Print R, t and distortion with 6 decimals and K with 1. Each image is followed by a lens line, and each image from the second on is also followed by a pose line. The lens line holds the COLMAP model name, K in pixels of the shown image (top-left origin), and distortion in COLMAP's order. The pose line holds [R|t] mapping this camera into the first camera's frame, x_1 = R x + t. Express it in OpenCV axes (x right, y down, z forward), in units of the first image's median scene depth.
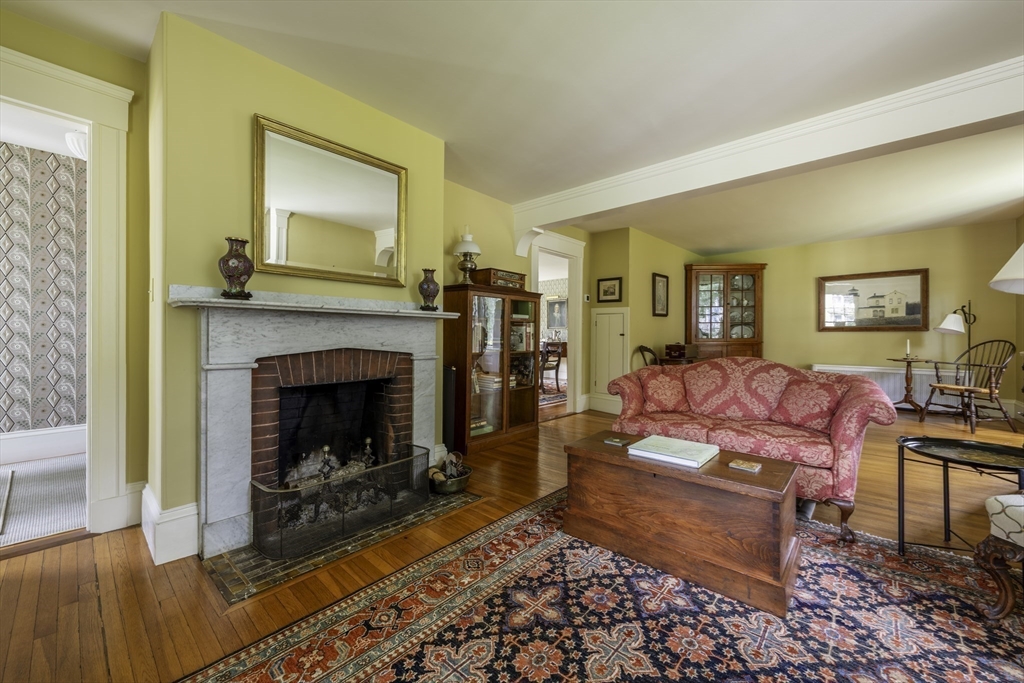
lens RADIAL K [[400.6, 0, 511.7], [0, 400.6, 337.0], [0, 0, 1]] dist [0.004326, -0.000175]
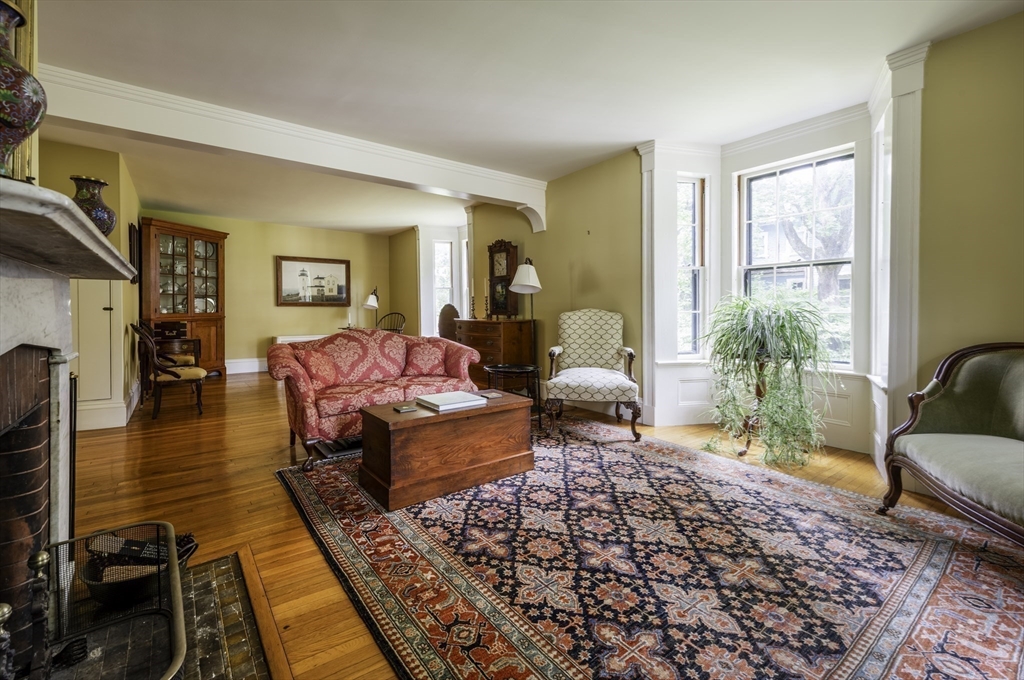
lens RADIAL K [[445.1, 0, 508.6], [0, 445.1, 313.7], [0, 0, 1]] dist [0.004521, -0.000045]
pose [[0.185168, -0.008125, 0.982673, -1.055437], [0.002140, 0.999967, 0.007865, -0.005592], [-0.982704, 0.000646, 0.185180, 0.612069]]
